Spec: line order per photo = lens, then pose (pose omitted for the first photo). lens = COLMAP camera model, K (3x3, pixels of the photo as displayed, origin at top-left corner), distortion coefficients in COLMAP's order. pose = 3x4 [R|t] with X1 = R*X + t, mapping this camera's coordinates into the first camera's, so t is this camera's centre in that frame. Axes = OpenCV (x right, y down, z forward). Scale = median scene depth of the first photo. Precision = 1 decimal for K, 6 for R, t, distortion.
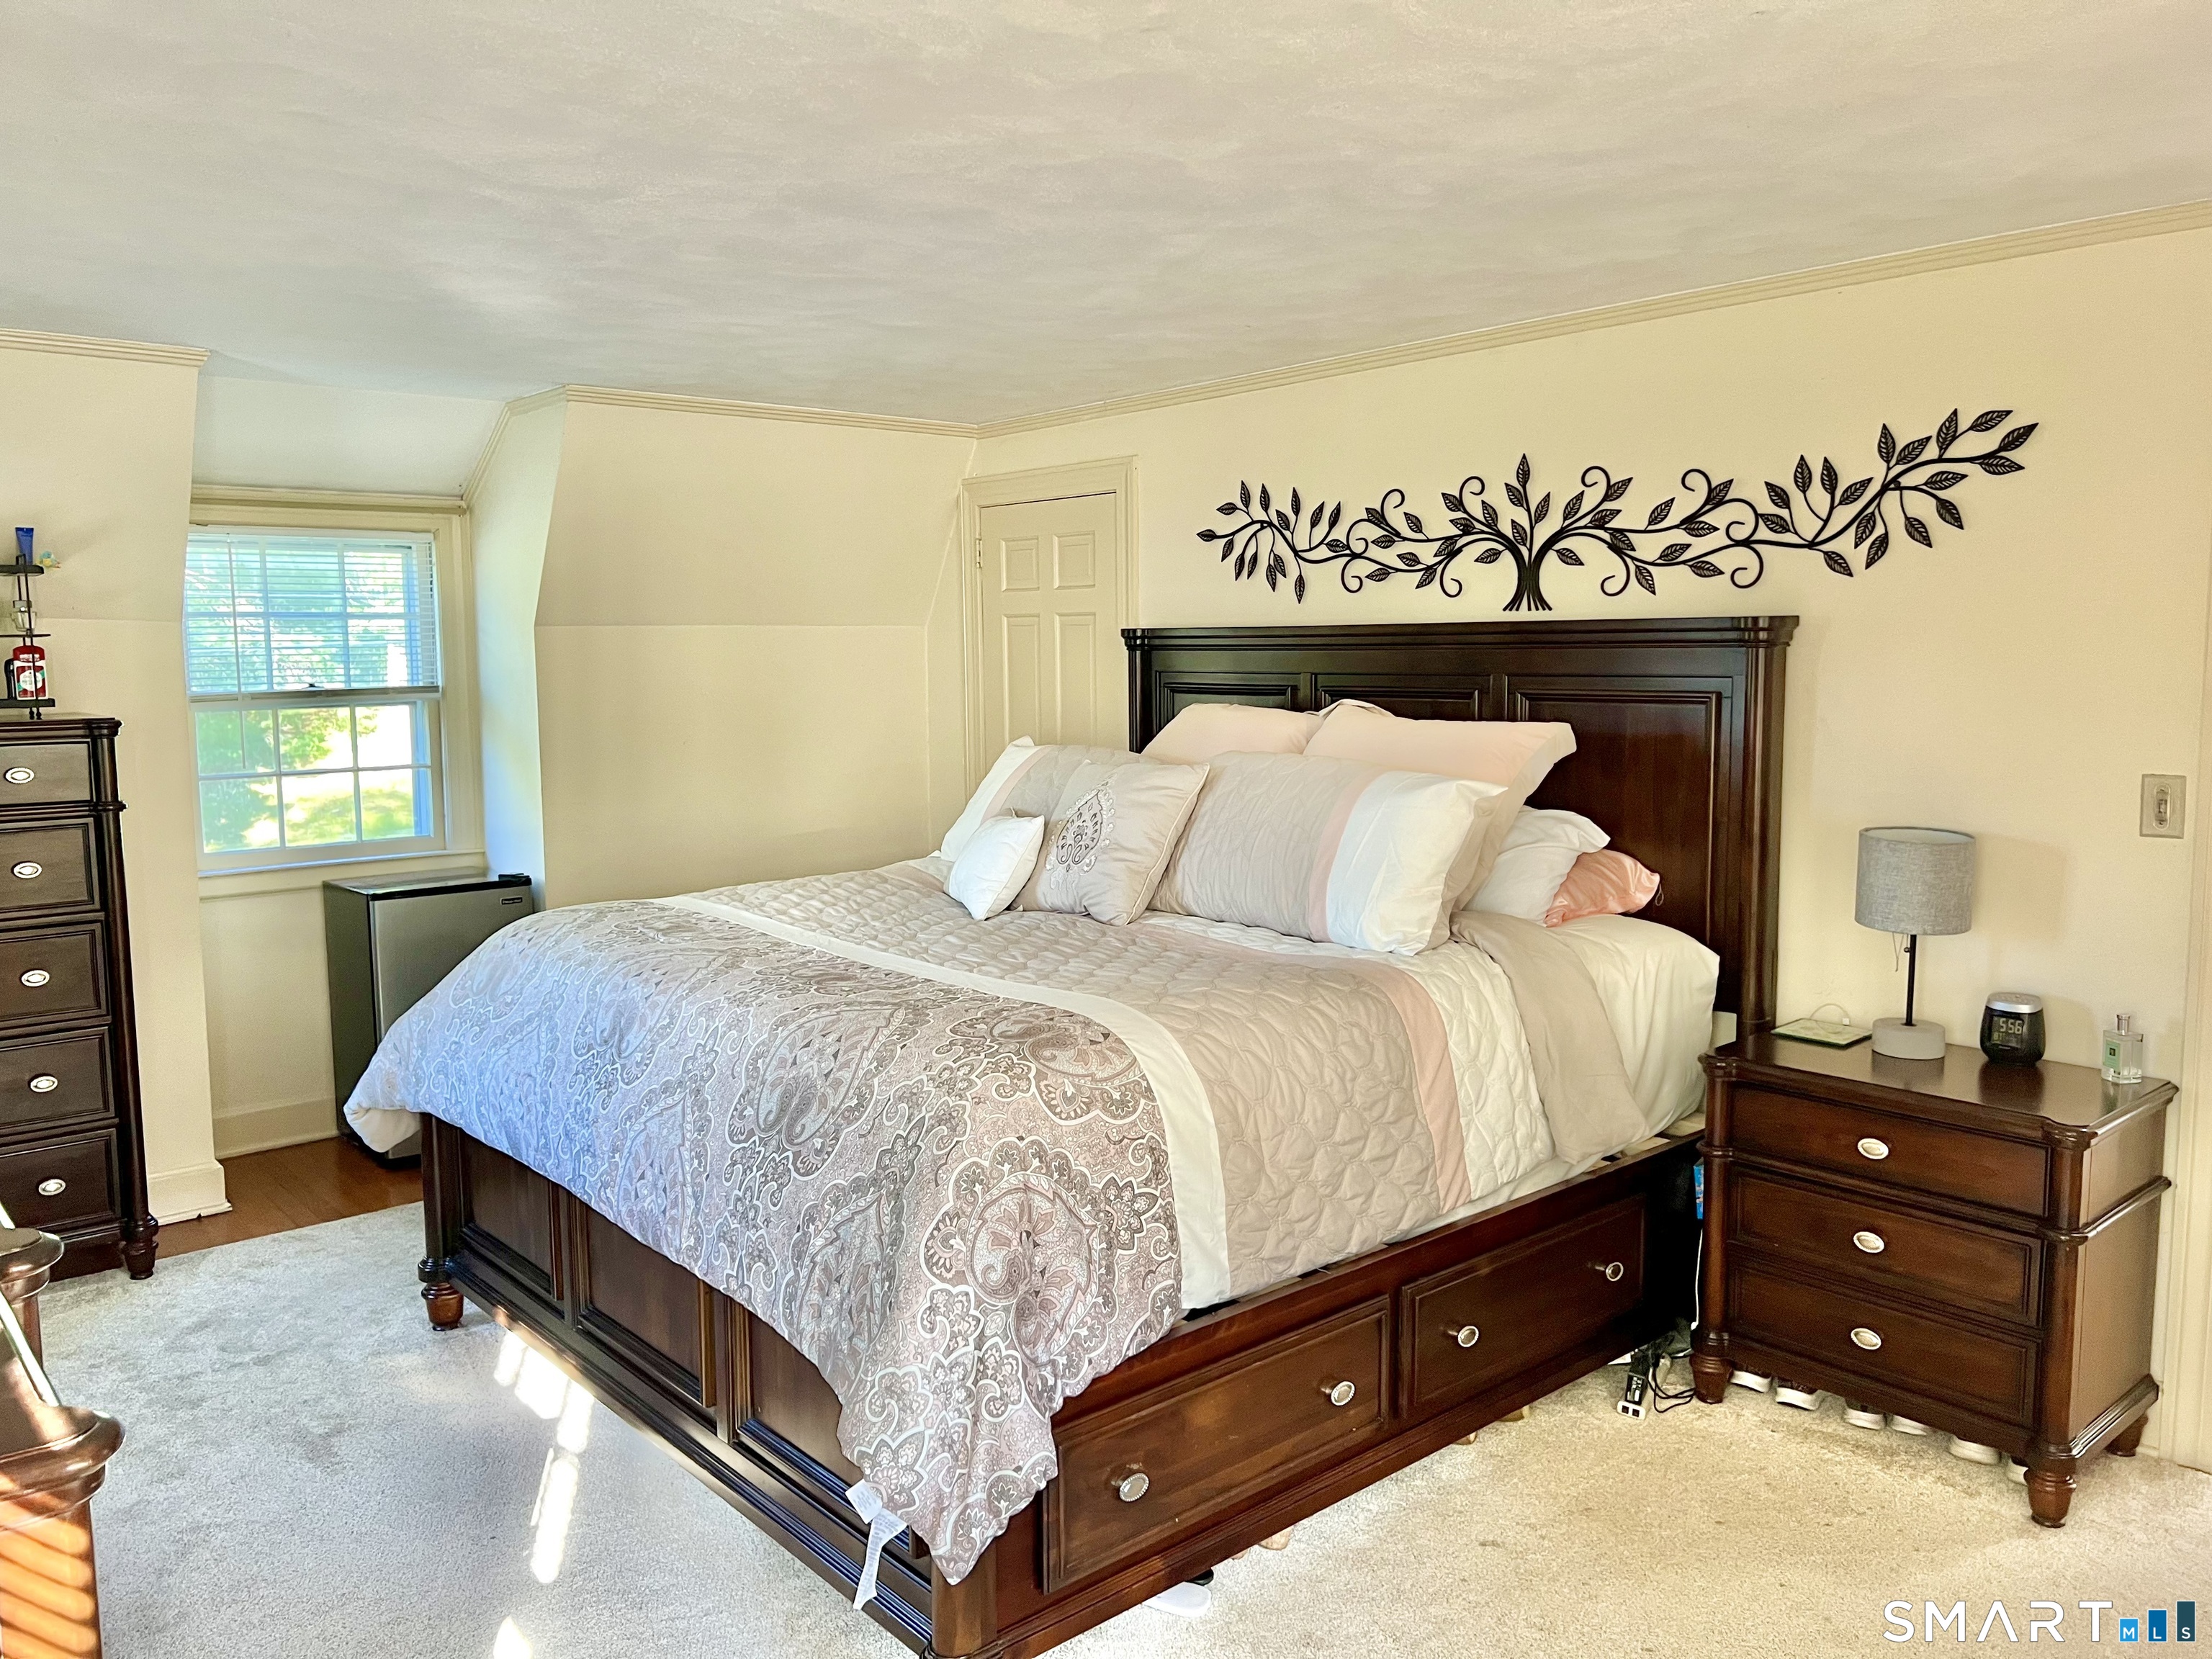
lens RADIAL K [[1649.2, 0, 1096.7], [0, 1649.2, 824.7], [0, 0, 1]] dist [0.043647, -0.047310]
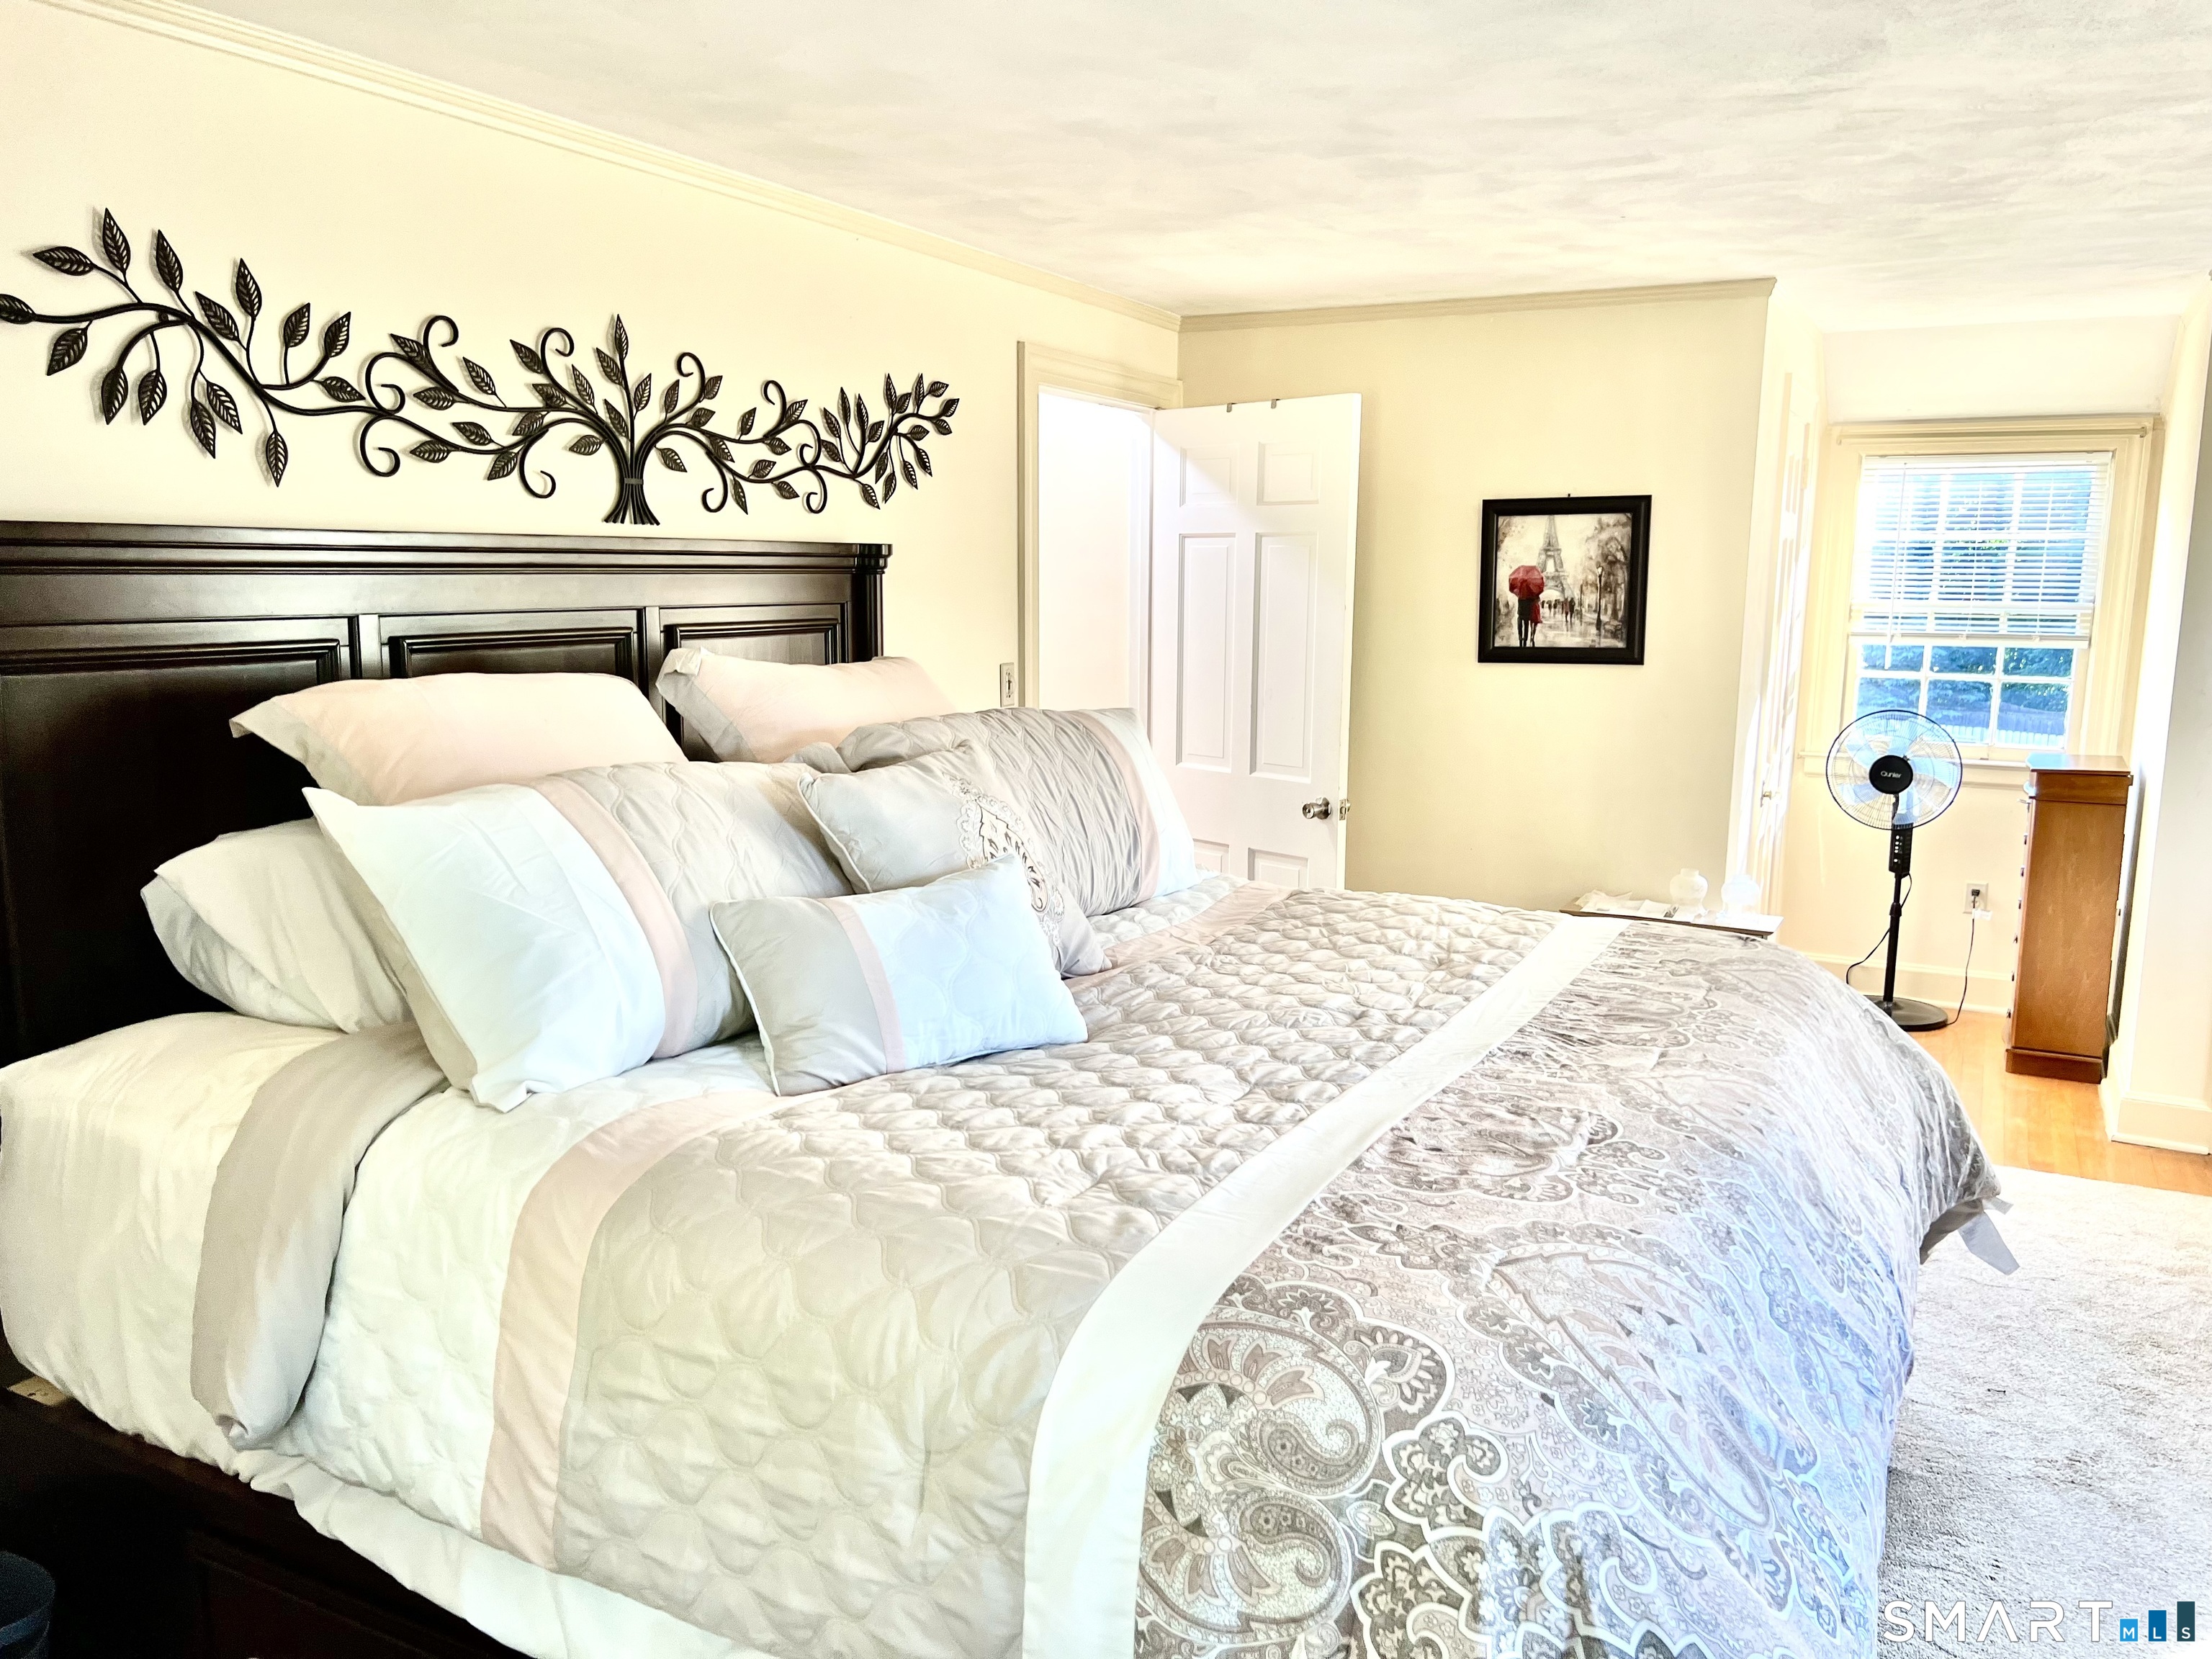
lens RADIAL K [[1649.2, 0, 1090.4], [0, 1649.2, 828.0], [0, 0, 1]] dist [0.043647, -0.047310]
pose [[-0.361810, -0.129591, 0.923201, -0.551466], [0.113569, 0.976788, 0.181622, -0.108161], [-0.925308, 0.170560, -0.338694, 1.100339]]
